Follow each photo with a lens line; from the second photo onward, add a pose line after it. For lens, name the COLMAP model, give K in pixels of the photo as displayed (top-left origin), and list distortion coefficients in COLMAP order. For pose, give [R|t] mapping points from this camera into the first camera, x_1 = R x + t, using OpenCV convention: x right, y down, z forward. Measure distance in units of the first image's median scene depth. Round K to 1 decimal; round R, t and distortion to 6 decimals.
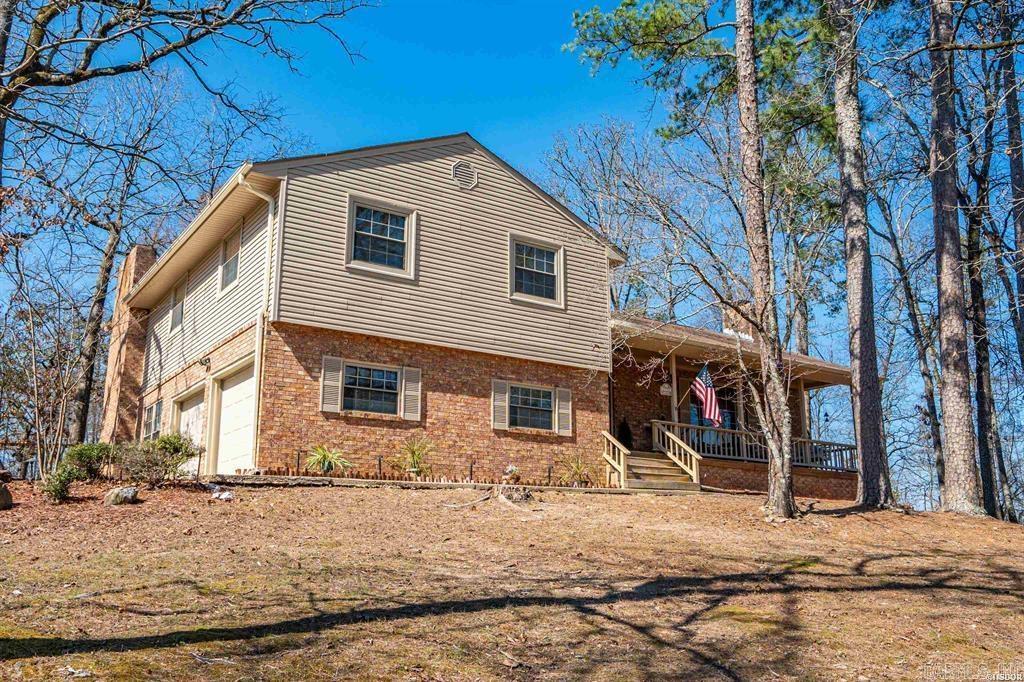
lens RADIAL K [[890.6, 0, 515.9], [0, 890.6, 338.7], [0, 0, 1]] dist [-0.004693, 0.002760]
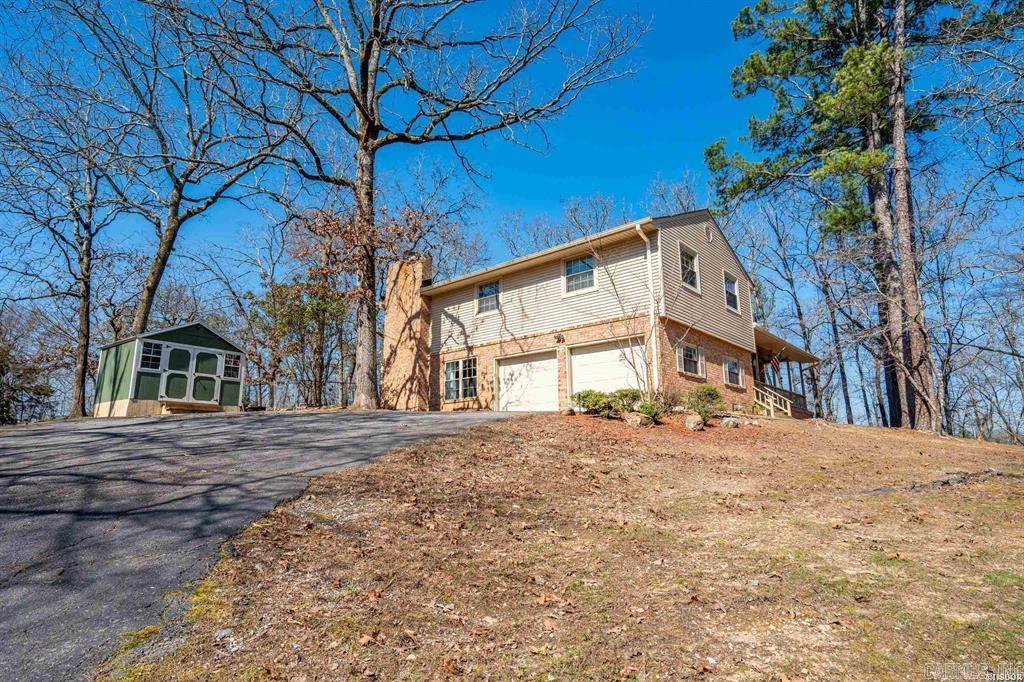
lens RADIAL K [[553.6, 0, 507.0], [0, 553.6, 340.2], [0, 0, 1]] dist [0.008207, -0.000060]
pose [[0.966921, 0.044739, 0.251123, -0.692695], [-0.053070, 0.998239, 0.026496, 0.010413], [-0.249495, -0.038946, 0.967592, 0.070819]]
